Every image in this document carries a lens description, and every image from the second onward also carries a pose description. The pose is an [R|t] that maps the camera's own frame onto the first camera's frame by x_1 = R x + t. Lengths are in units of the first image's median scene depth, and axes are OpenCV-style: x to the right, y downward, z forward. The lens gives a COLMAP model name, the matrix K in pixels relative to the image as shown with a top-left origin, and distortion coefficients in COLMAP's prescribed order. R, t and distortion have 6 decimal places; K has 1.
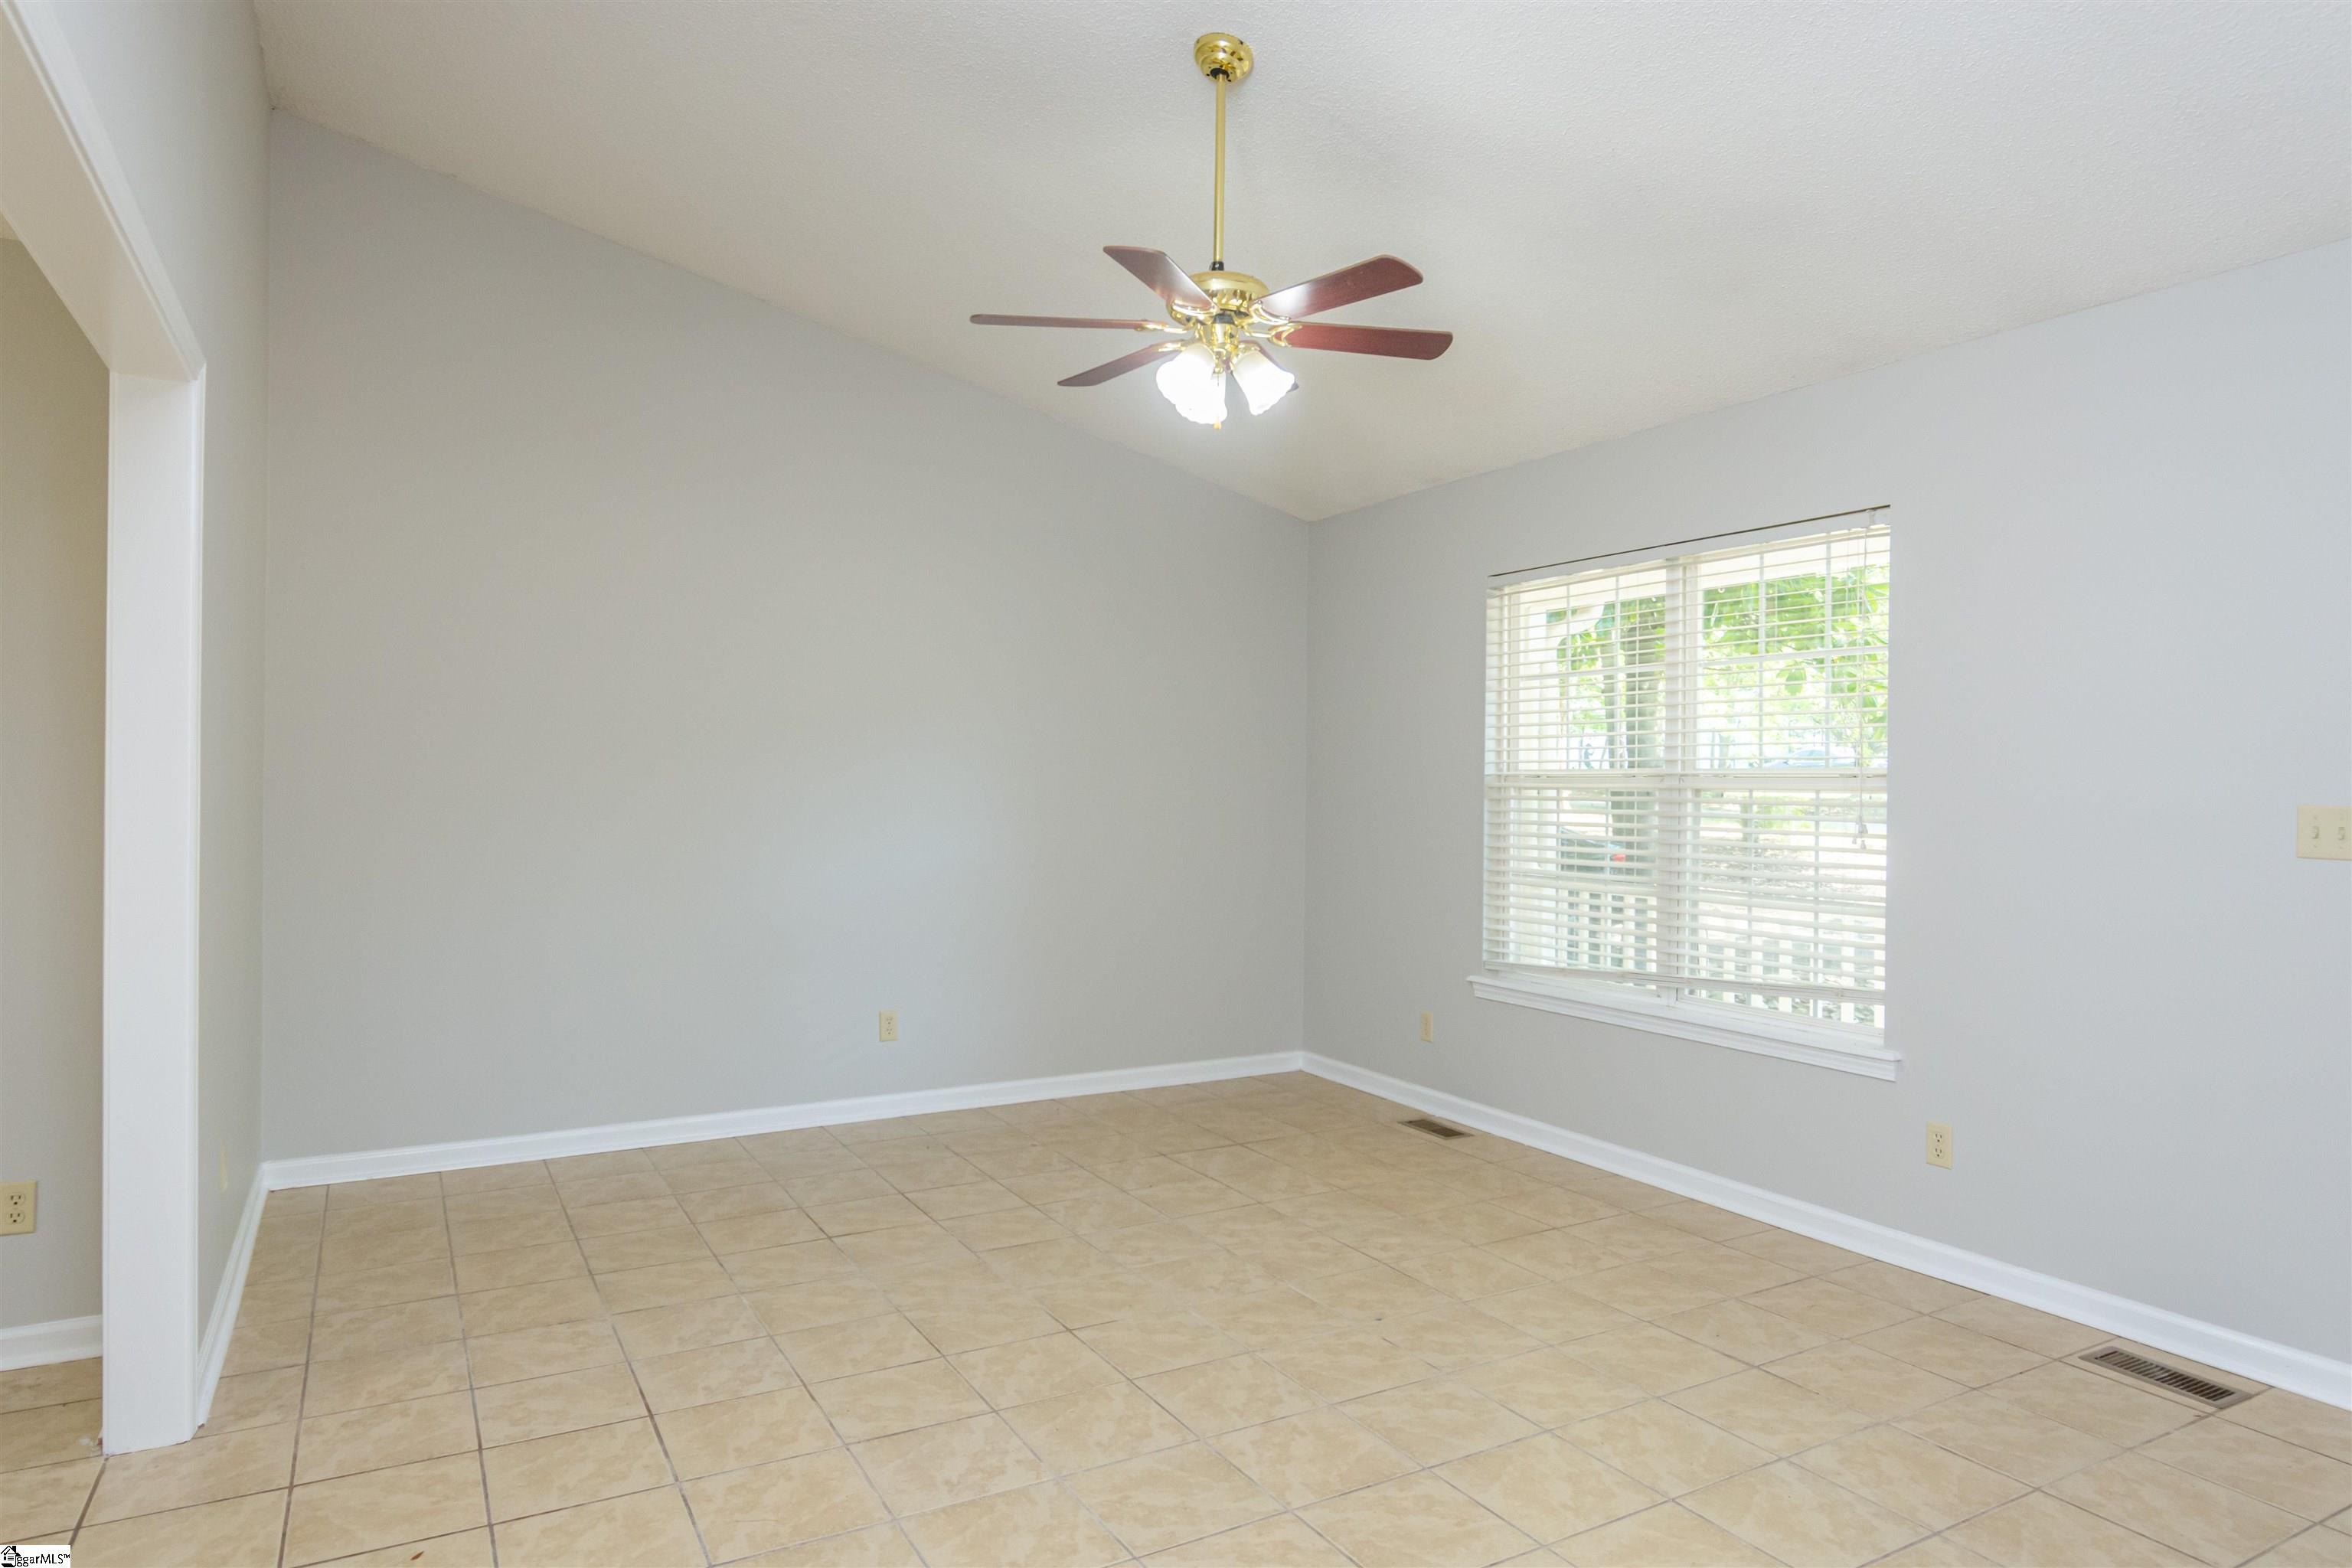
lens RADIAL K [[1420.6, 0, 1228.1], [0, 1420.6, 789.1], [0, 0, 1]] dist [-0.006283, -0.002938]
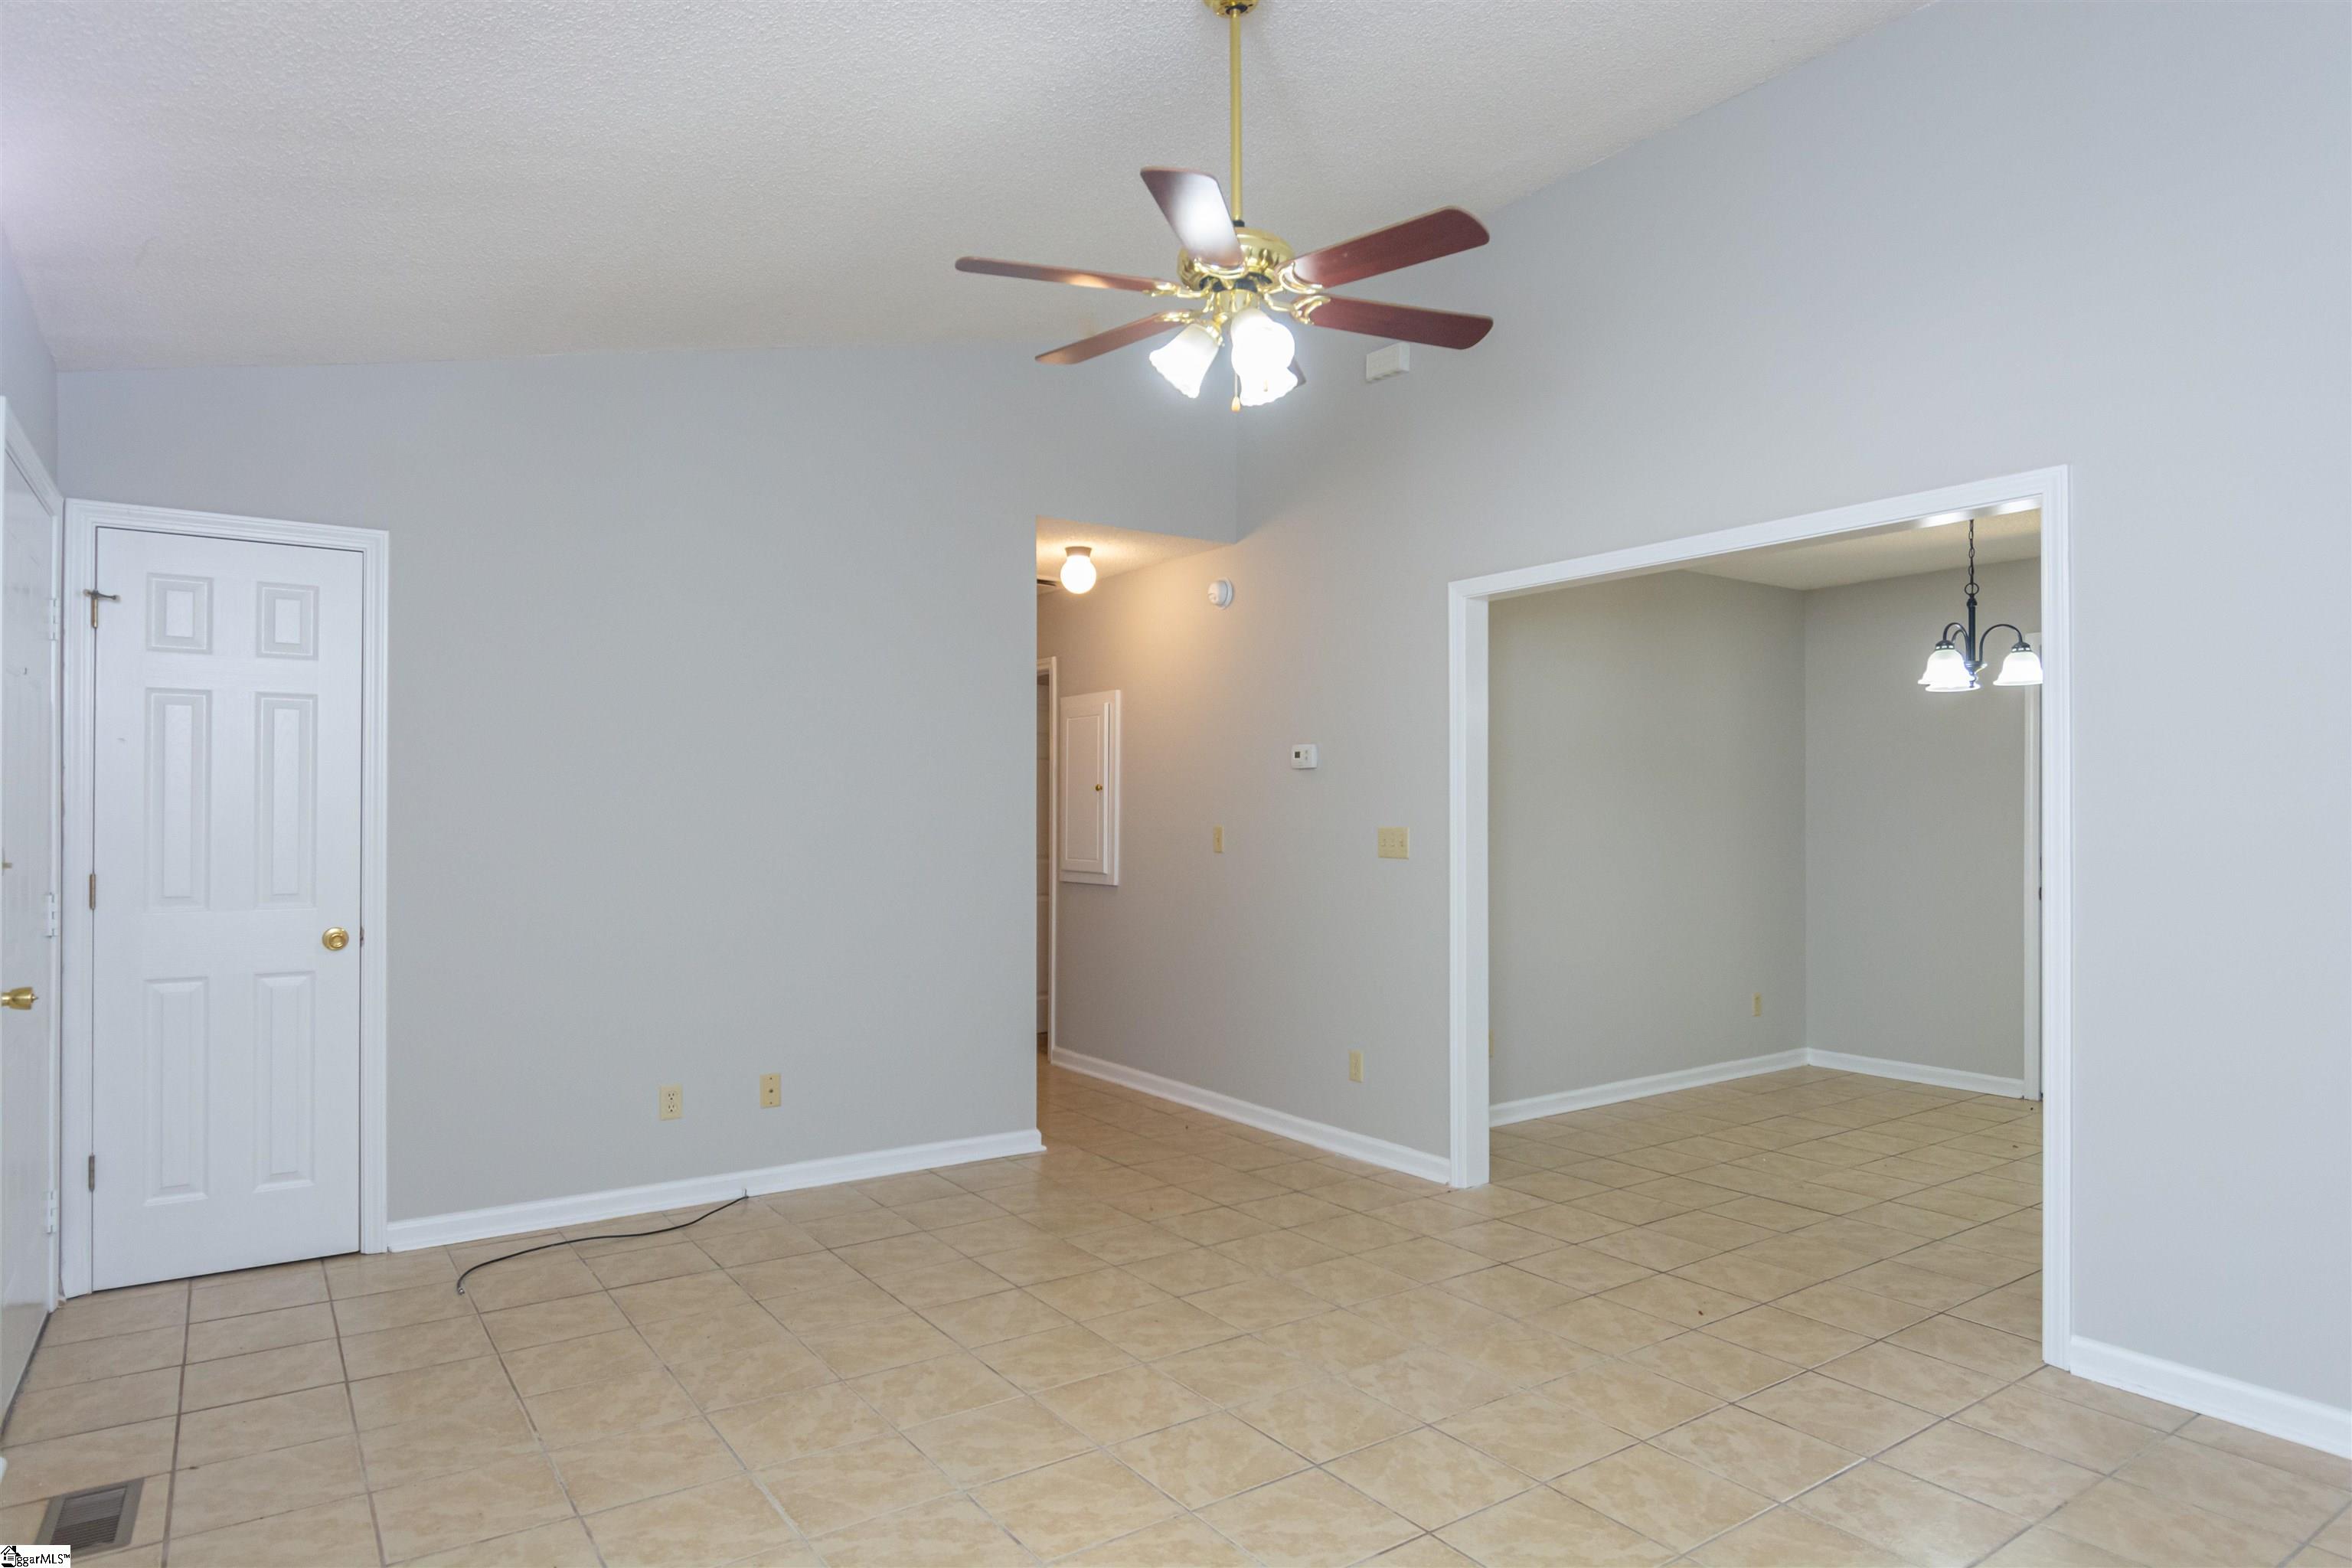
lens RADIAL K [[1354.4, 0, 1184.8], [0, 1354.4, 810.7], [0, 0, 1]] dist [0.002035, -0.010355]
pose [[-0.997473, -0.009788, -0.070363, 0.069191], [-0.009950, 0.999949, 0.001956, -0.007454], [0.070340, 0.002652, -0.997520, 1.572994]]
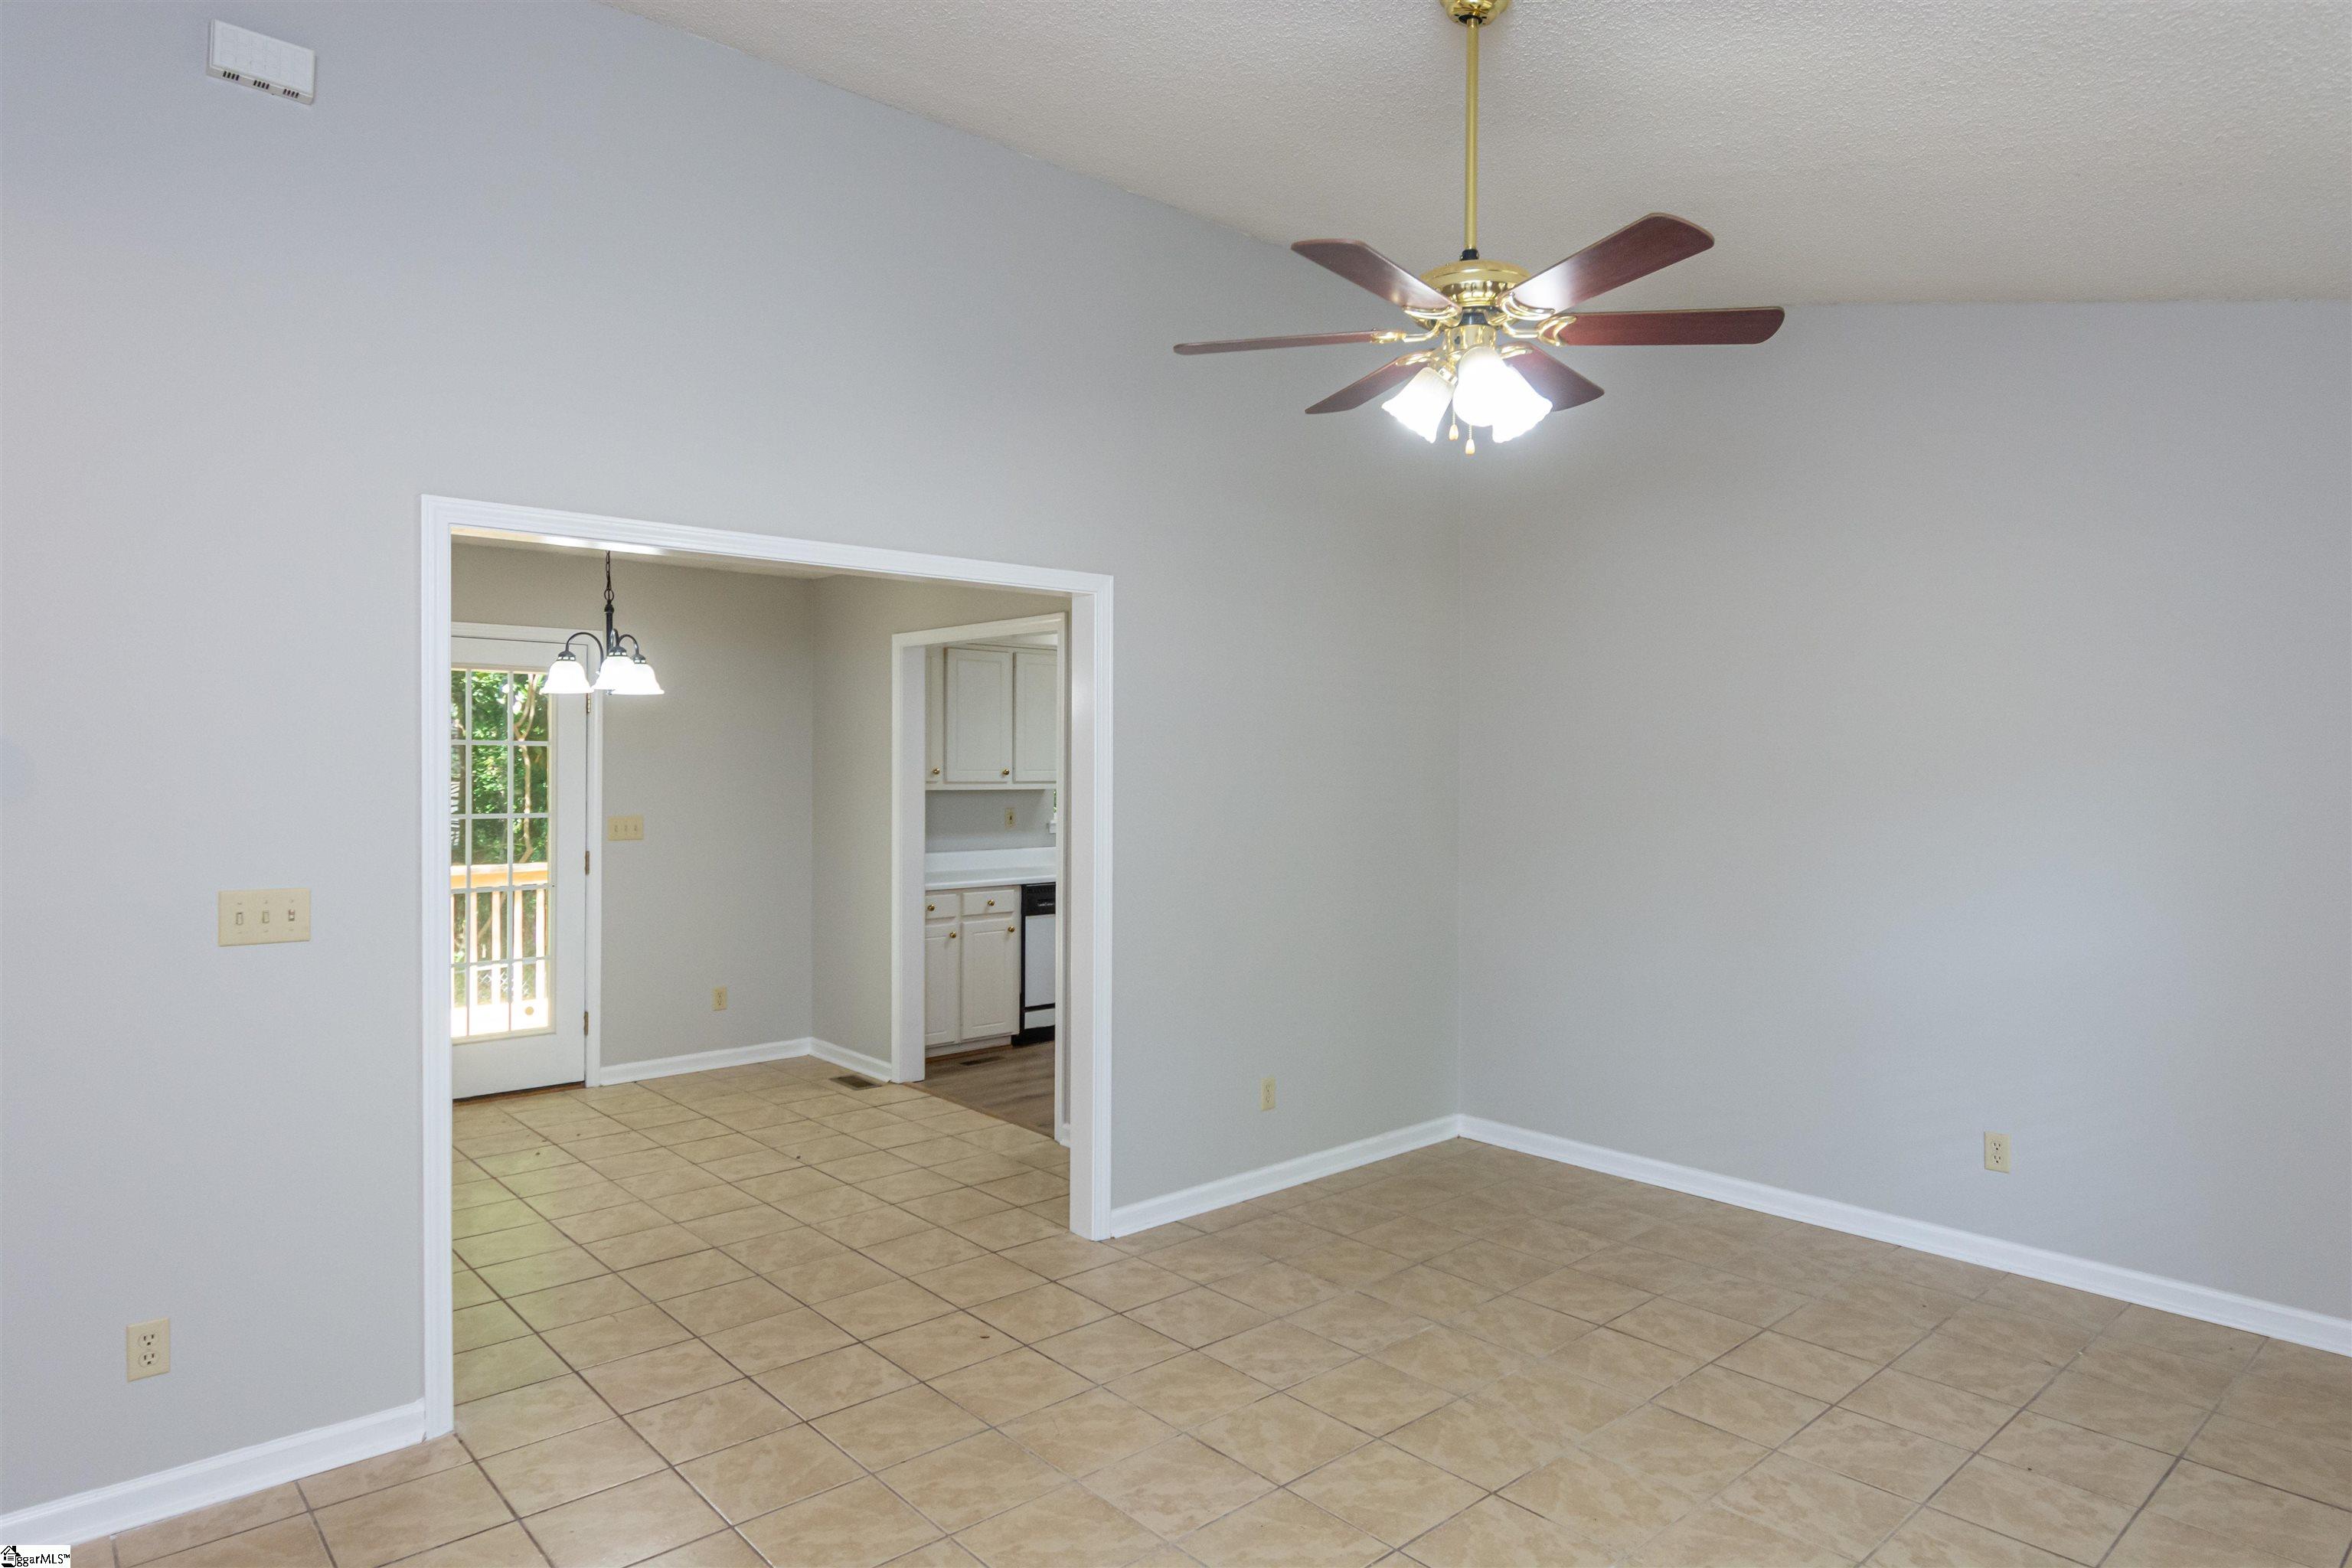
lens RADIAL K [[1354.4, 0, 1184.8], [0, 1354.4, 810.7], [0, 0, 1]] dist [0.002035, -0.010355]
pose [[0.192668, 0.024932, -0.980947, 0.622170], [-0.010675, 0.999671, 0.023311, -0.061454], [0.981206, 0.005980, 0.192871, 0.589323]]
